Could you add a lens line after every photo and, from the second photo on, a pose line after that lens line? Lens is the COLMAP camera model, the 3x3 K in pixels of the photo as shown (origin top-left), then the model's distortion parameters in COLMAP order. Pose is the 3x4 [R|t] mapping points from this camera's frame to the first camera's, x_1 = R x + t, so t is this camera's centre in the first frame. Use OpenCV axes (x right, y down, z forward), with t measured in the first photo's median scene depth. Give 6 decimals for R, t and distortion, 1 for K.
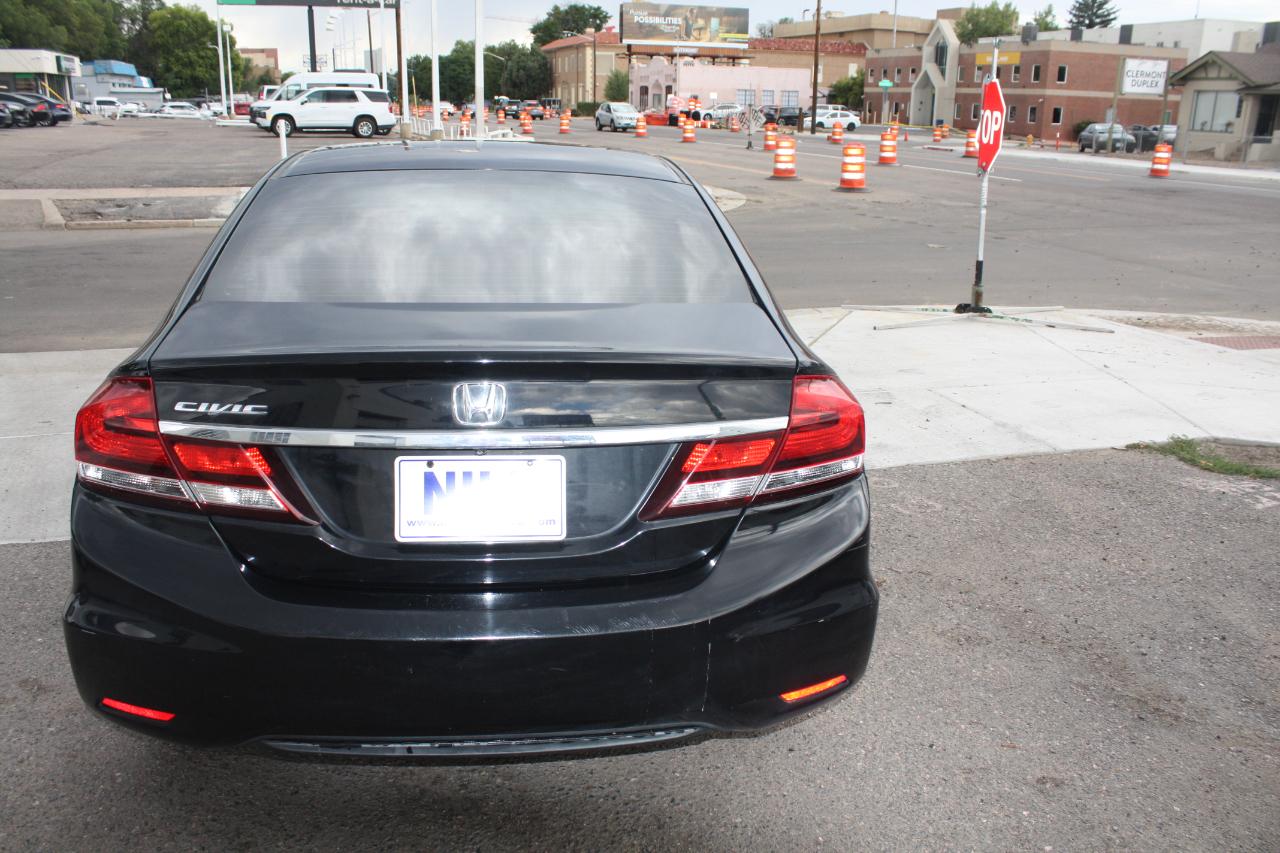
lens RADIAL K [[1067.1, 0, 630.8], [0, 1067.1, 431.3], [0, 0, 1]] dist [-0.169421, 0.151420]
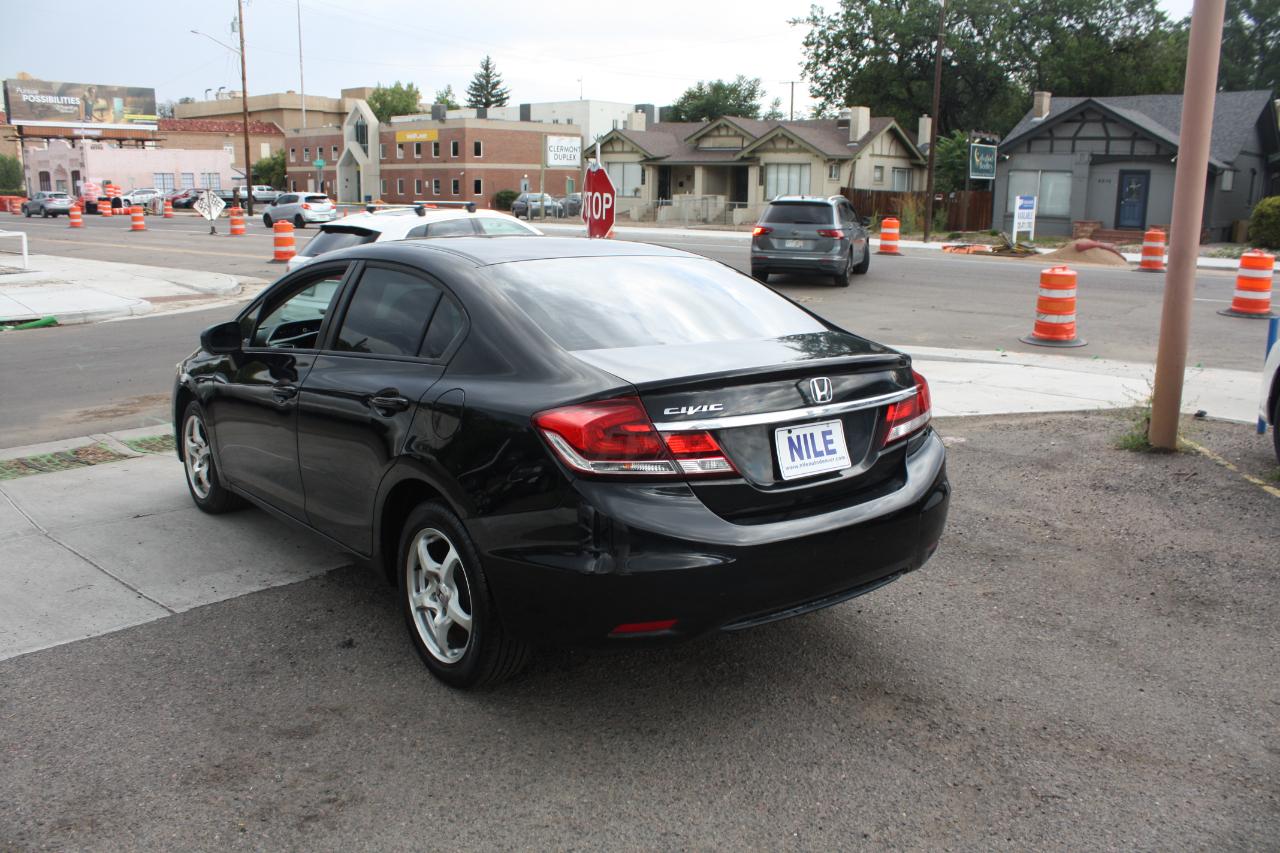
lens RADIAL K [[1070.2, 0, 635.5], [0, 1070.2, 434.9], [0, 0, 1]] dist [-0.164504, 0.146155]
pose [[0.856020, -0.123739, 0.501915, -0.026373], [0.156820, 0.987334, -0.024047, 0.000821], [-0.492582, 0.099295, 0.864583, -0.006820]]
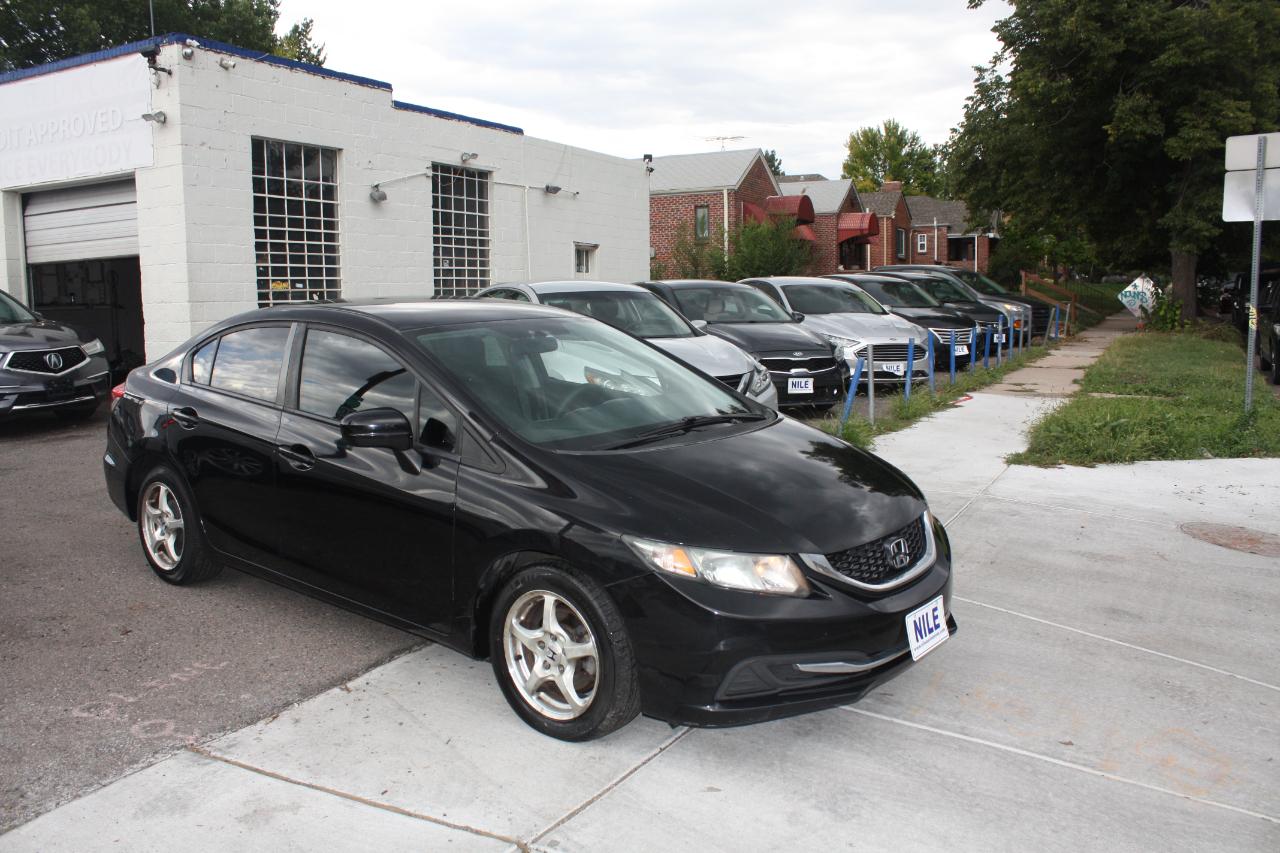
lens RADIAL K [[1067.1, 0, 630.8], [0, 1067.1, 431.3], [0, 0, 1]] dist [-0.169421, 0.151420]
pose [[-0.725830, 0.080356, -0.683165, 0.025516], [-0.197110, 0.927210, 0.318480, -0.024638], [0.659029, 0.365821, -0.657157, 0.087181]]
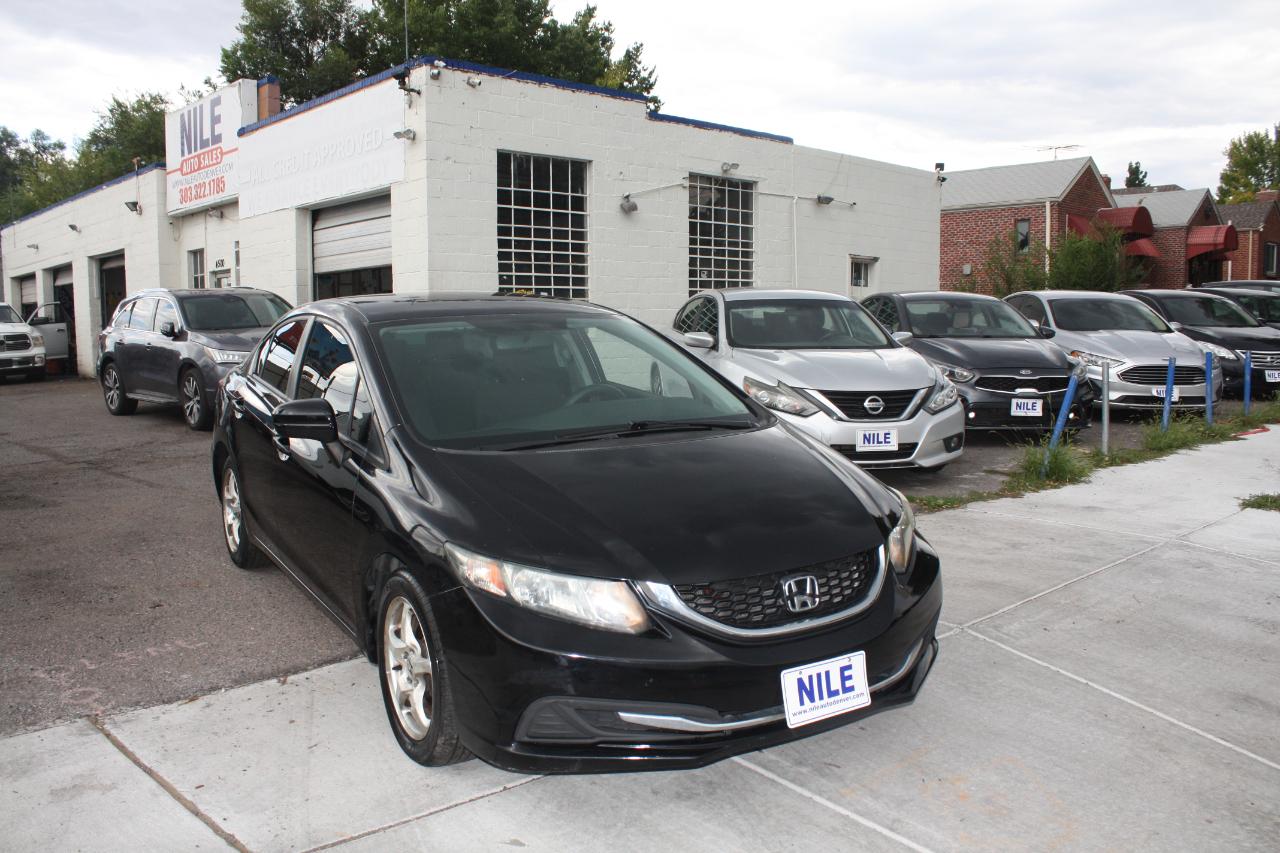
lens RADIAL K [[1067.1, 0, 630.8], [0, 1067.1, 431.3], [0, 0, 1]] dist [-0.169421, 0.151420]
pose [[-0.909353, 0.034282, -0.414610, 0.009101], [-0.126949, 0.926200, 0.355016, -0.025150], [0.396182, 0.375470, -0.837891, 0.092700]]
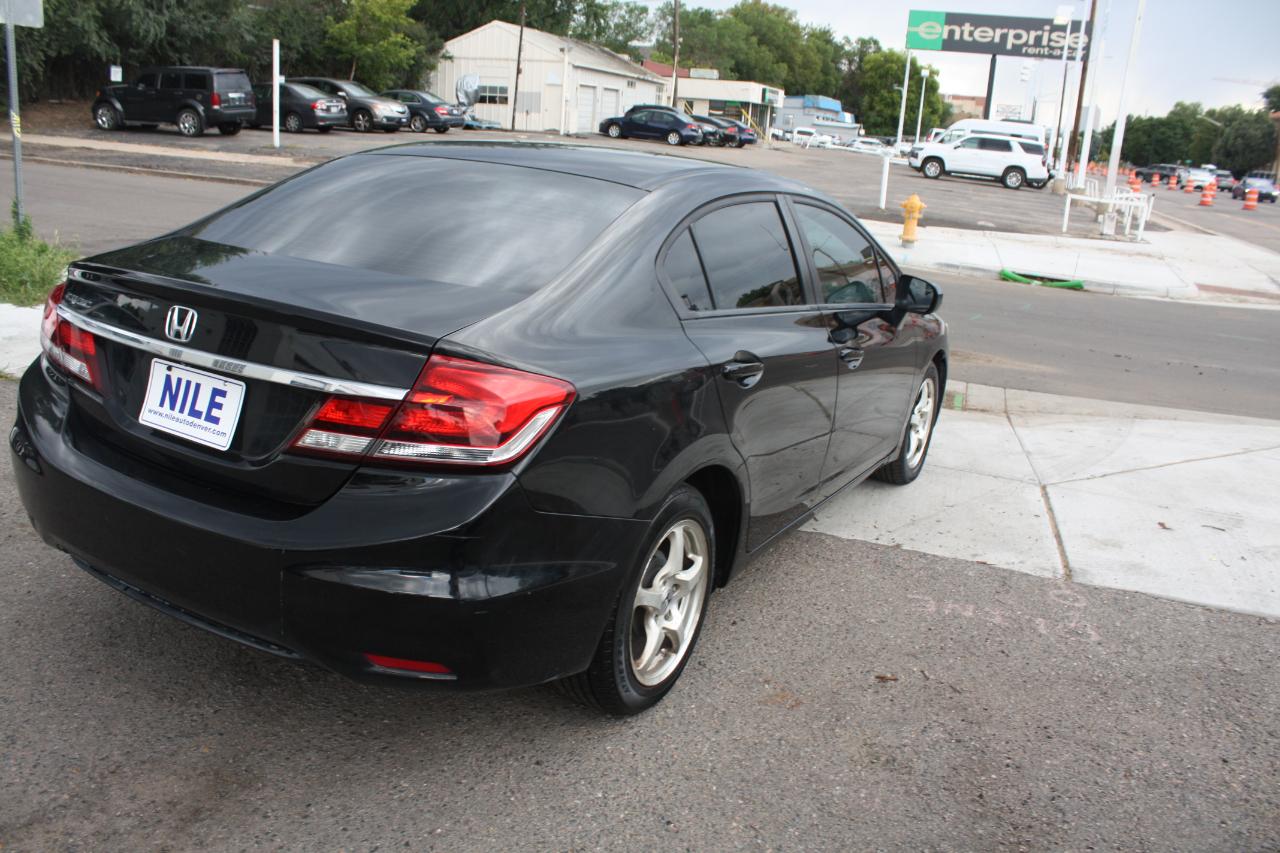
lens RADIAL K [[1067.1, 0, 630.8], [0, 1067.1, 431.3], [0, 0, 1]] dist [-0.169421, 0.151420]
pose [[0.806678, 0.205367, -0.554161, 0.020405], [-0.229087, 0.973028, 0.027120, -0.001187], [0.544784, 0.105074, 0.831968, 0.006020]]
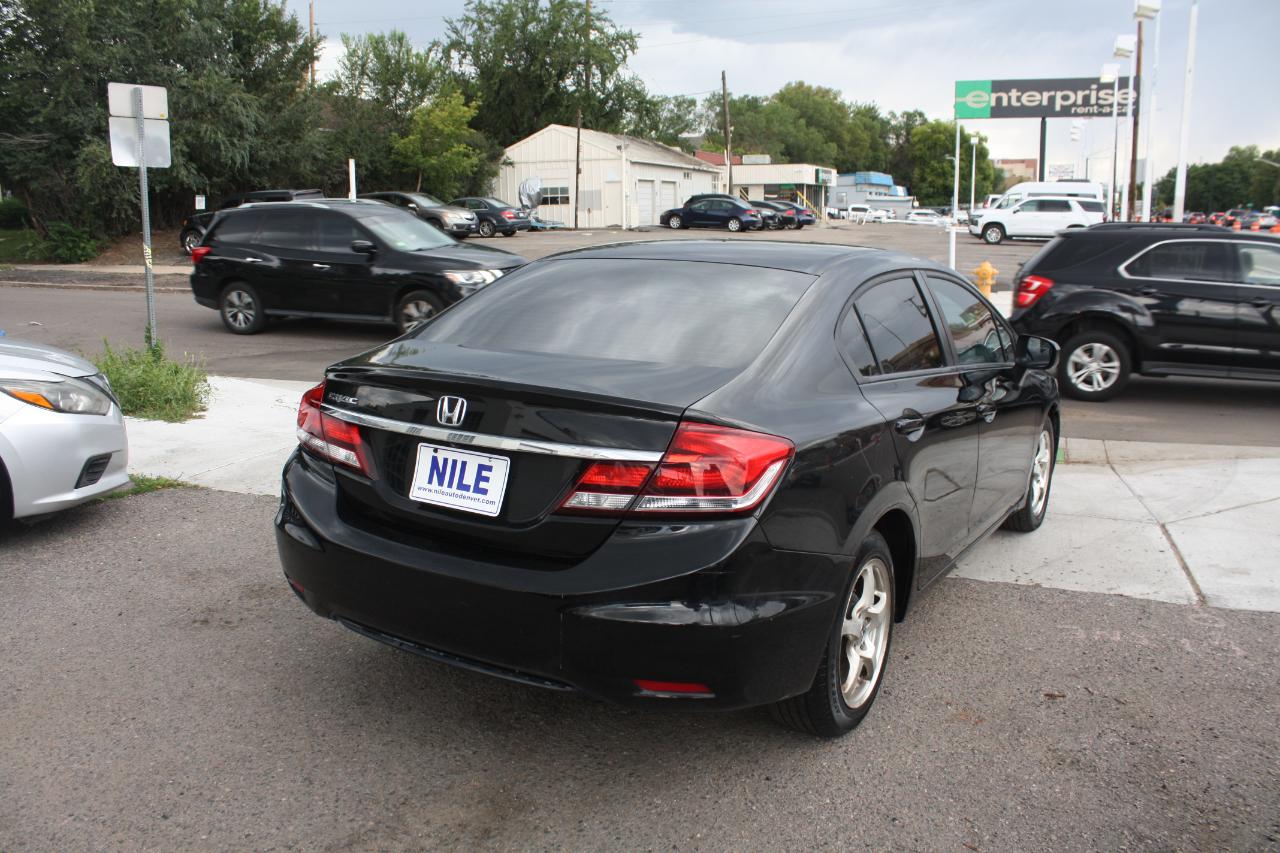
lens RADIAL K [[1070.2, 0, 635.5], [0, 1070.2, 434.9], [0, 0, 1]] dist [-0.164504, 0.146155]
pose [[0.781090, 0.106987, -0.615184, 0.020008], [-0.166155, 0.985304, -0.039610, 0.000467], [0.601906, 0.133155, 0.787388, 0.000028]]
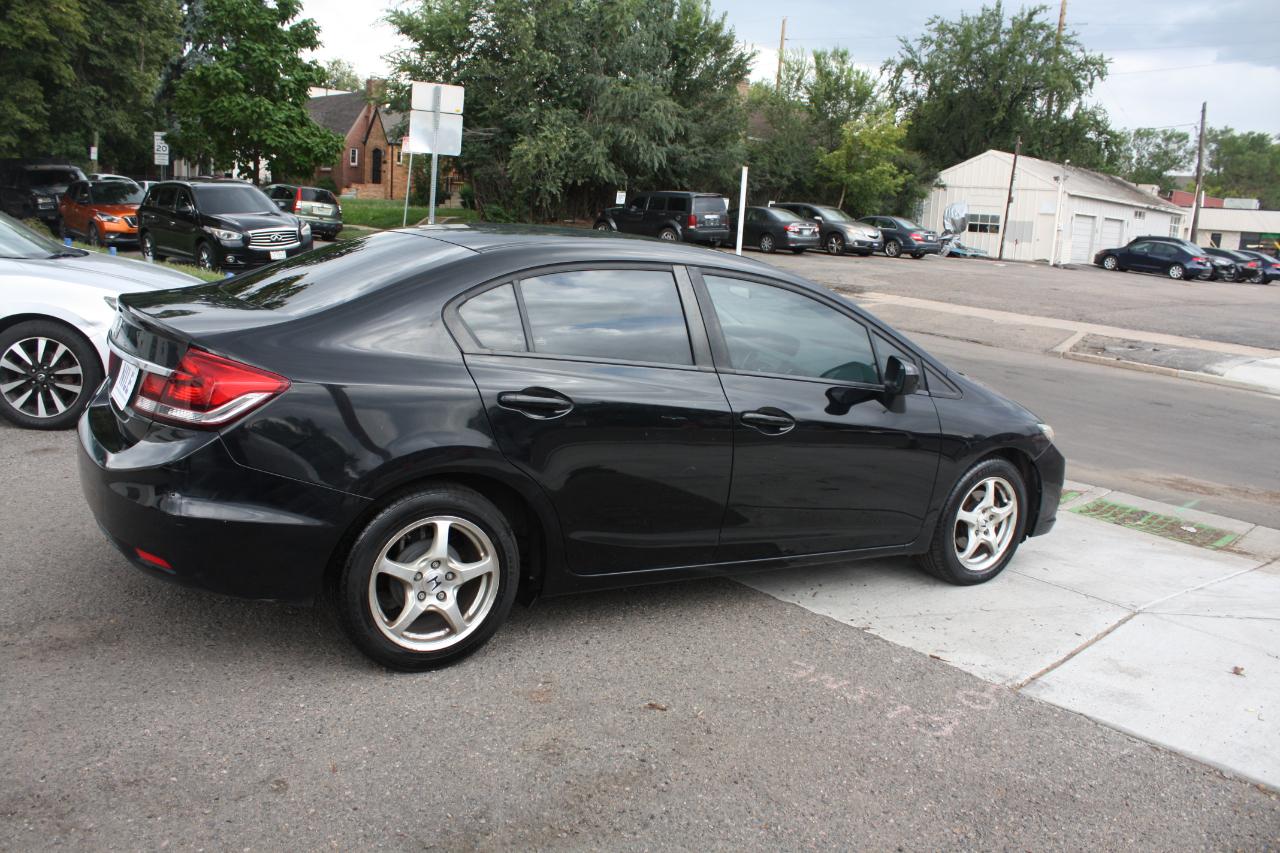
lens RADIAL K [[1066.5, 0, 622.8], [0, 1066.5, 440.3], [0, 0, 1]] dist [-0.169518, 0.150484]
pose [[0.429331, 0.198250, -0.881120, 0.040083], [-0.320214, 0.945644, 0.056741, -0.004803], [0.844475, 0.257786, 0.469477, 0.019760]]
